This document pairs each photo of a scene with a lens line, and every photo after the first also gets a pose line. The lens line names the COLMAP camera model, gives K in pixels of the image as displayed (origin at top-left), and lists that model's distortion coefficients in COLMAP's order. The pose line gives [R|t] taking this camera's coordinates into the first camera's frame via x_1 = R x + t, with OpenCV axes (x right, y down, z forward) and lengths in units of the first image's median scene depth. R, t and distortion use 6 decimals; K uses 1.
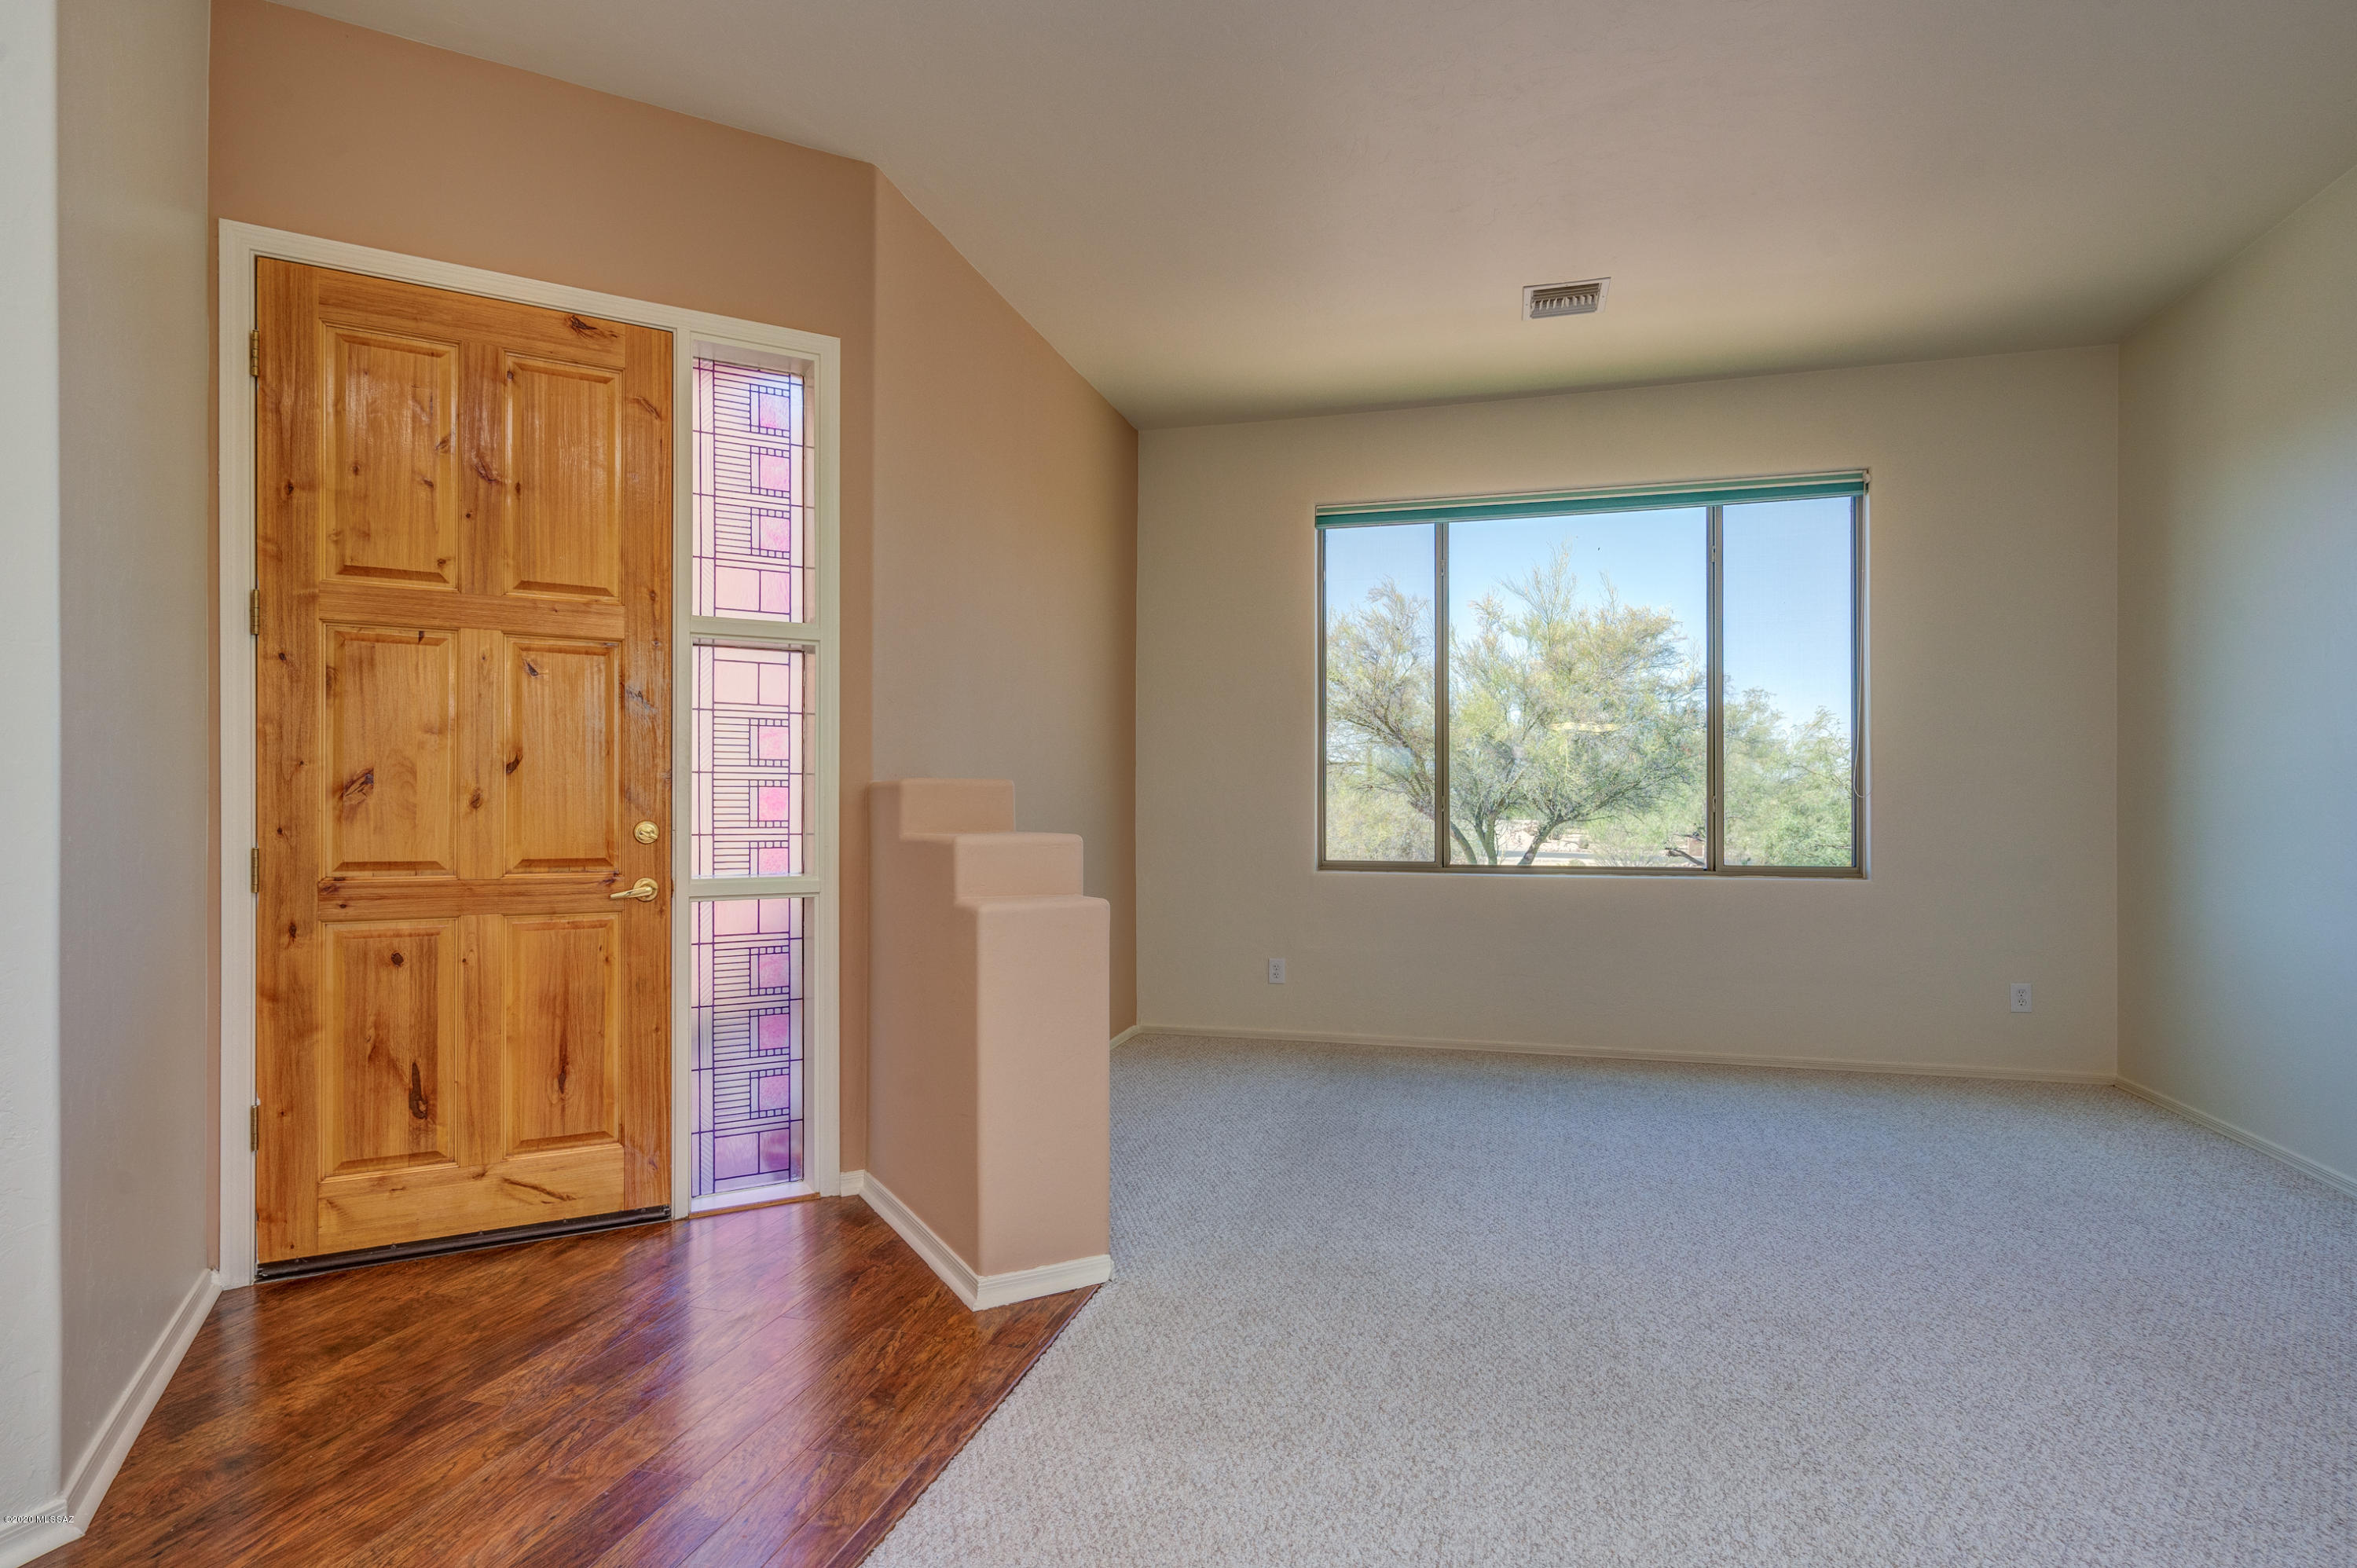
lens RADIAL K [[1204.4, 0, 1180.8], [0, 1204.4, 806.3], [0, 0, 1]] dist [0.004518, 0.001941]
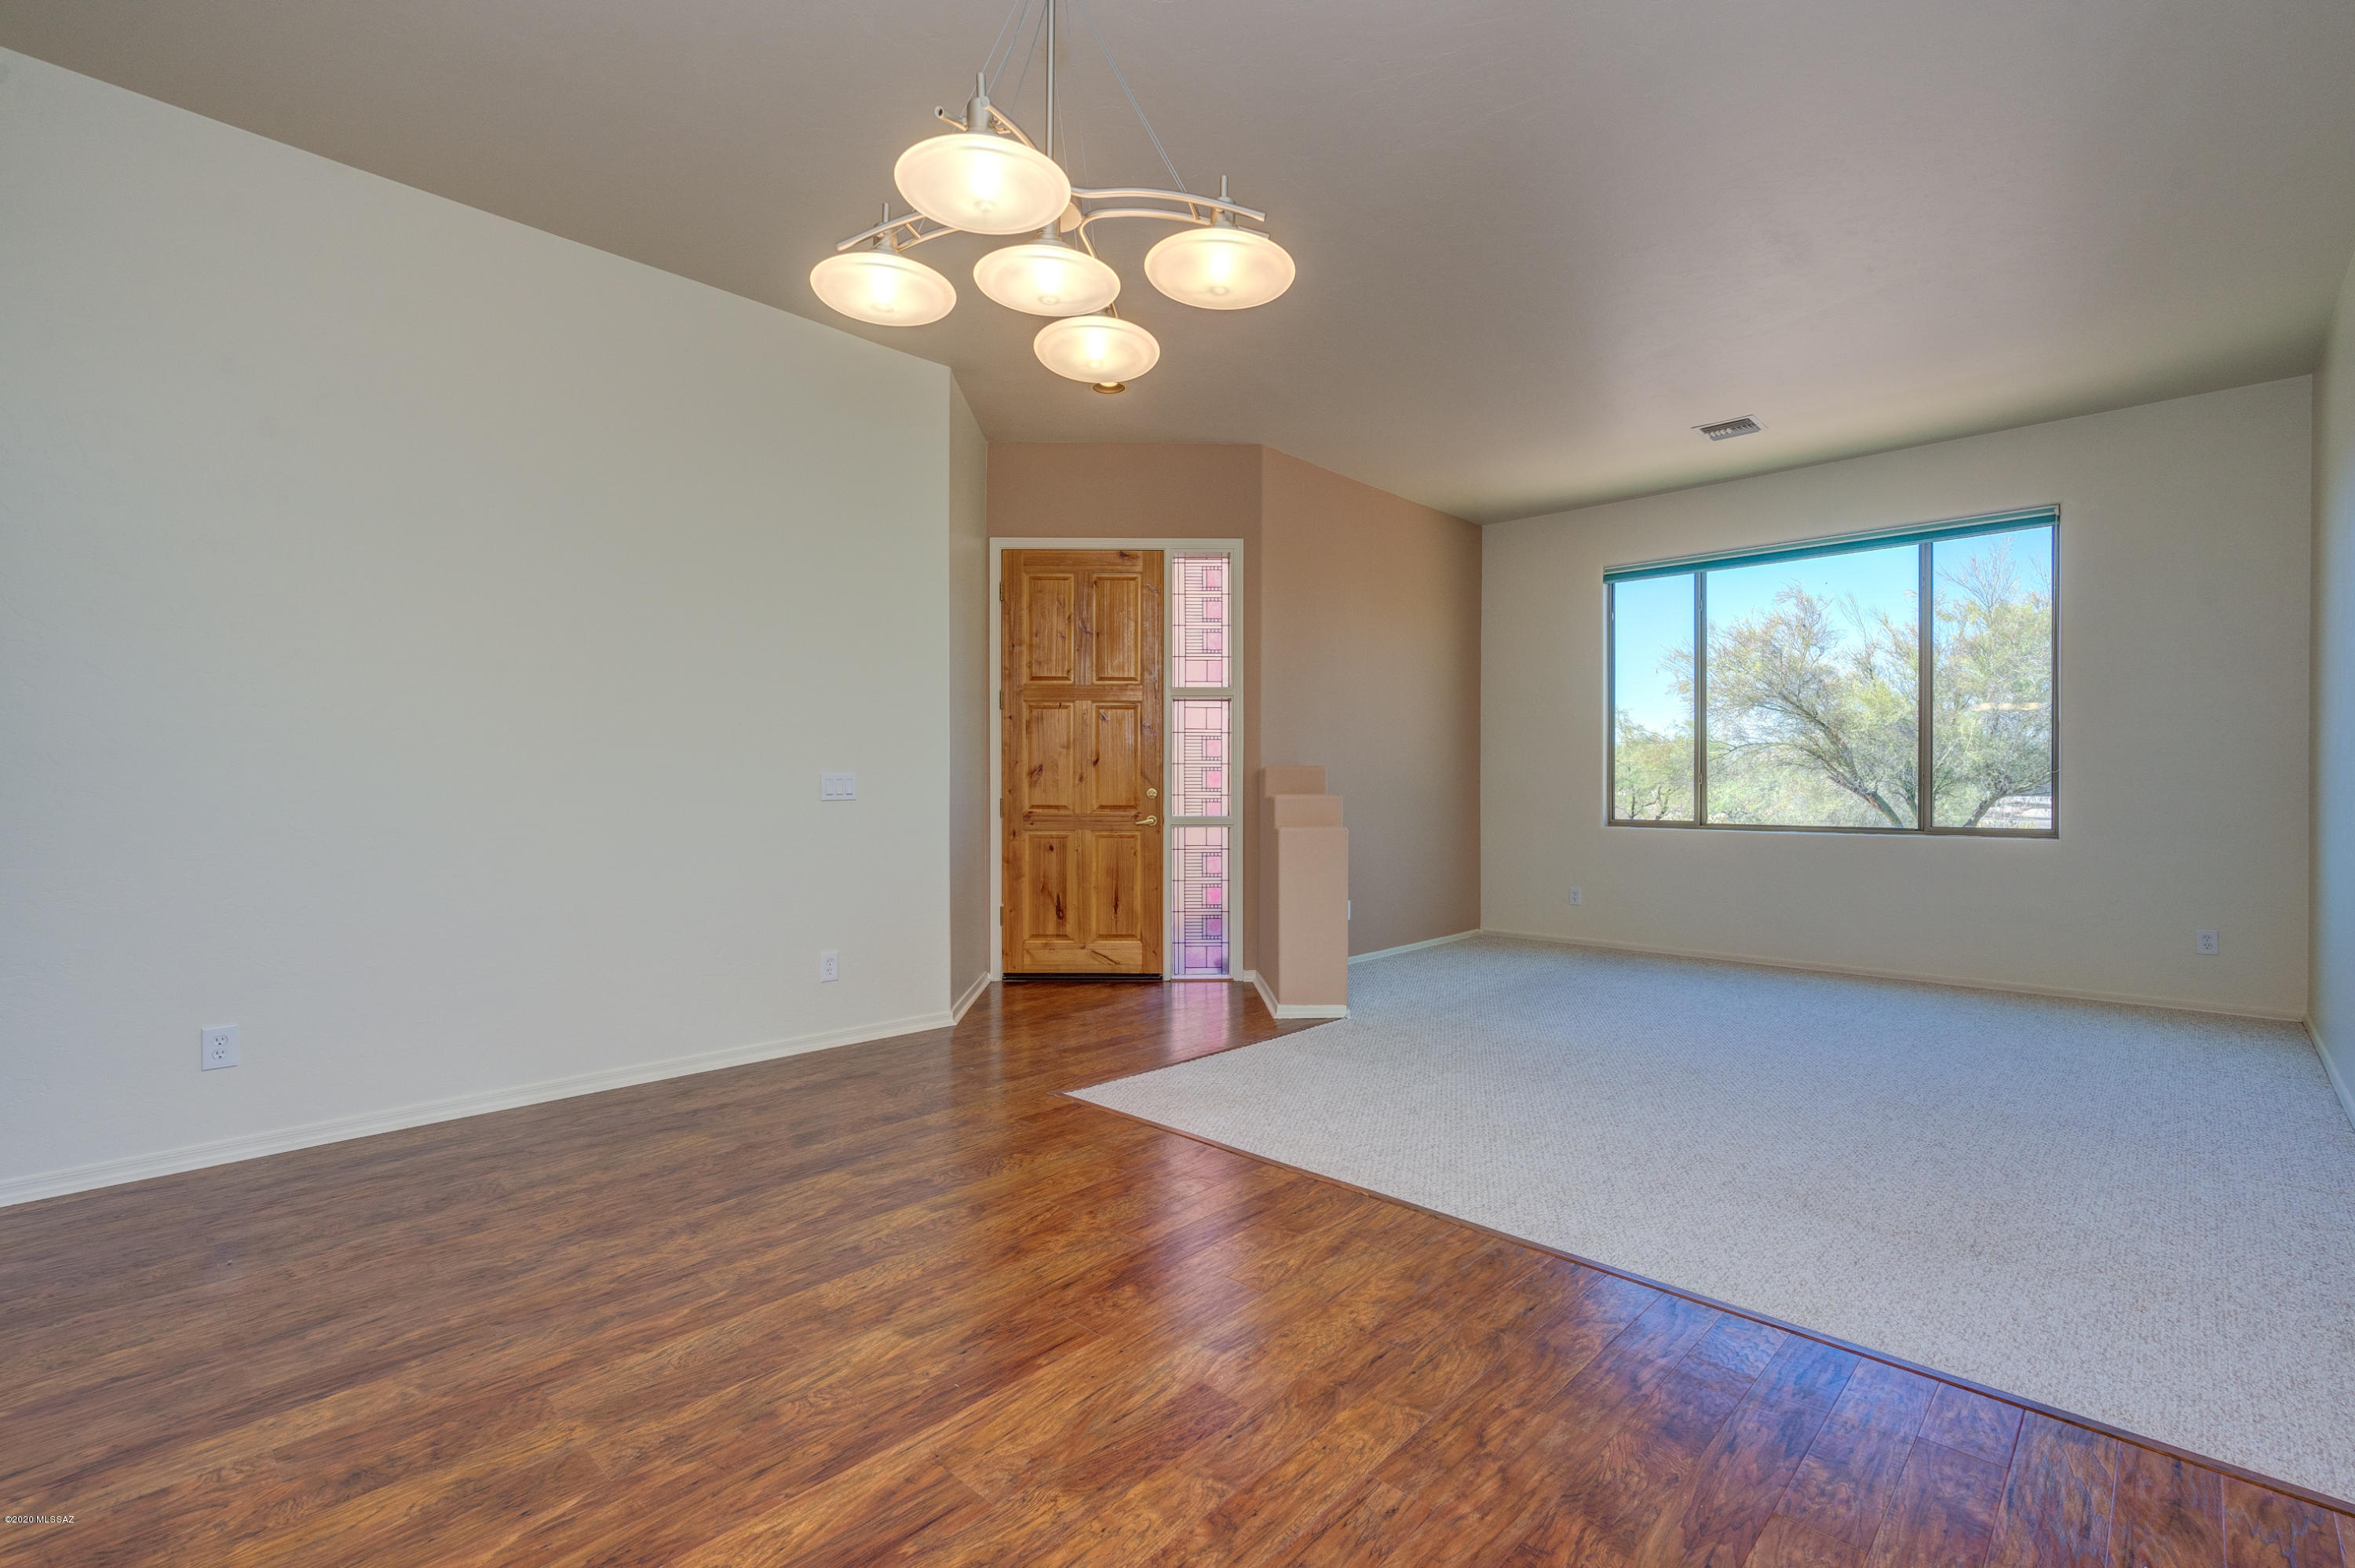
lens RADIAL K [[1070.0, 0, 1167.7], [0, 1070.0, 785.5], [0, 0, 1]] dist [-0.004089, -0.000190]
pose [[0.878207, 0.000523, -0.478280, 0.471910], [0.000632, 0.999997, 0.002253, 0.004216], [0.478280, -0.002281, 0.878204, -0.618497]]
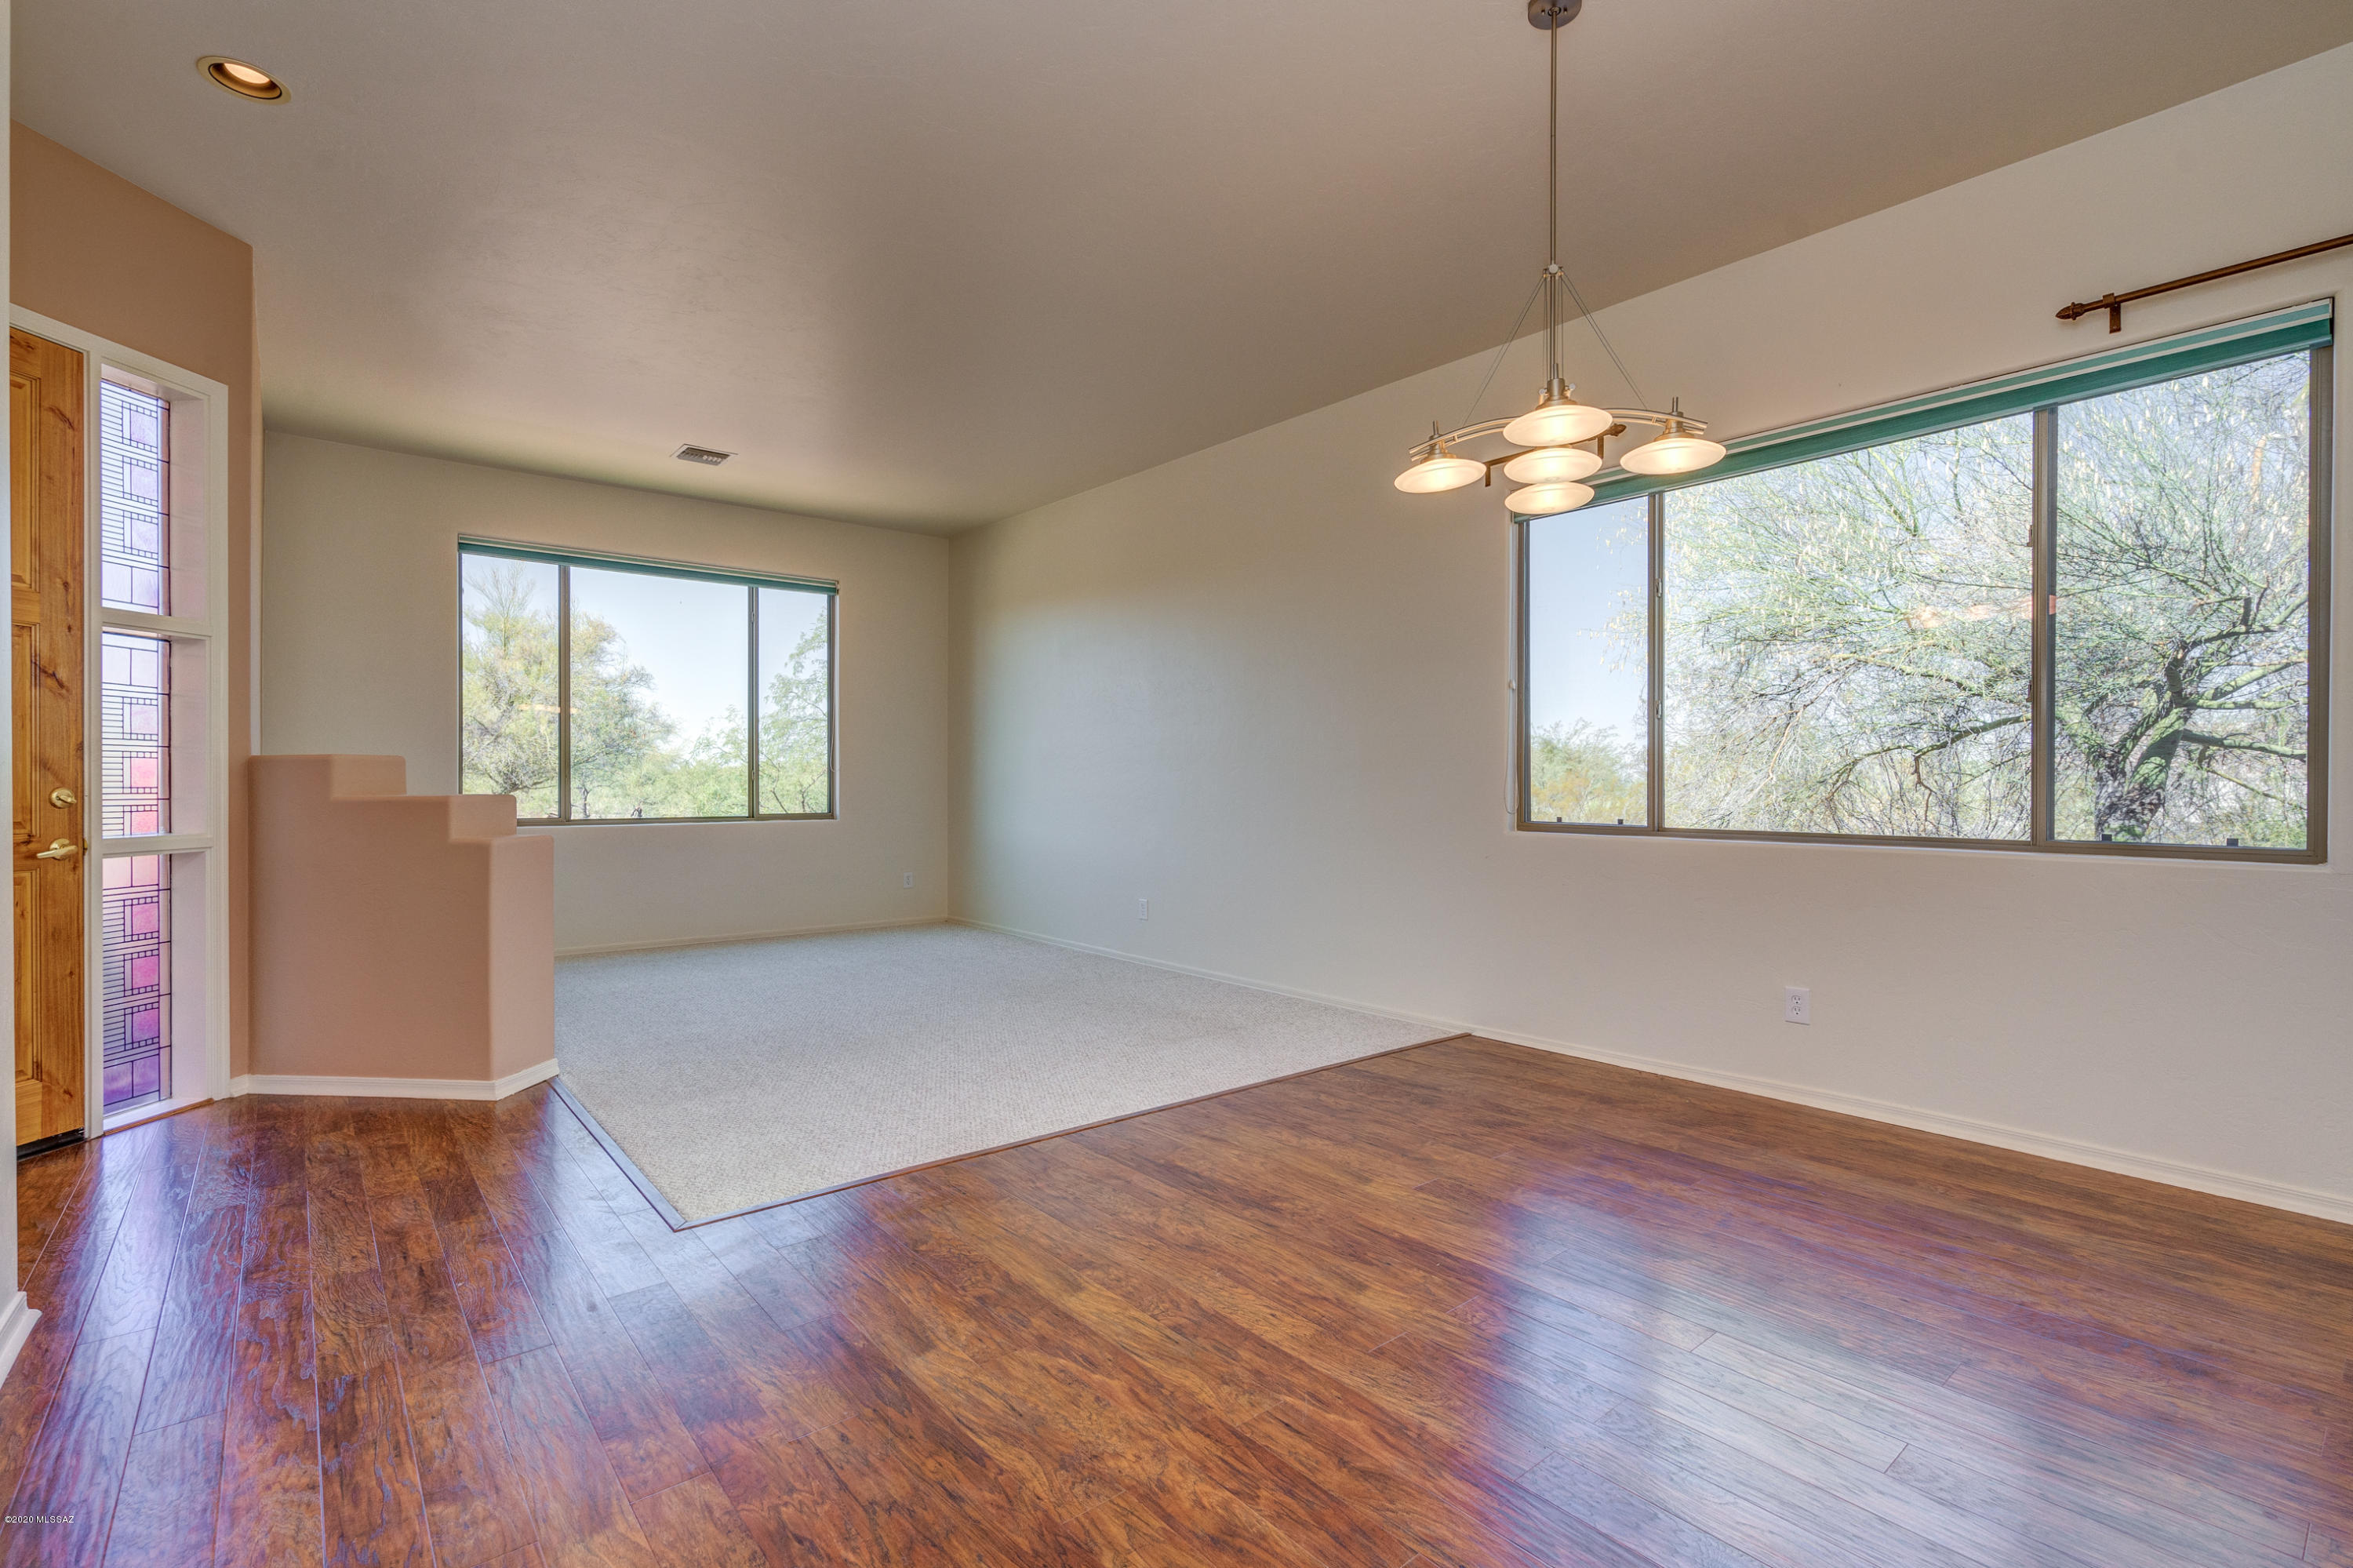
lens RADIAL K [[1069.3, 0, 1166.7], [0, 1069.3, 785.5], [0, 0, 1]] dist [-0.004089, -0.000190]
pose [[0.566579, -0.003809, 0.823998, -0.684944], [-0.003195, 0.999972, 0.006819, 0.000067], [-0.824001, -0.006496, 0.566551, -0.408733]]
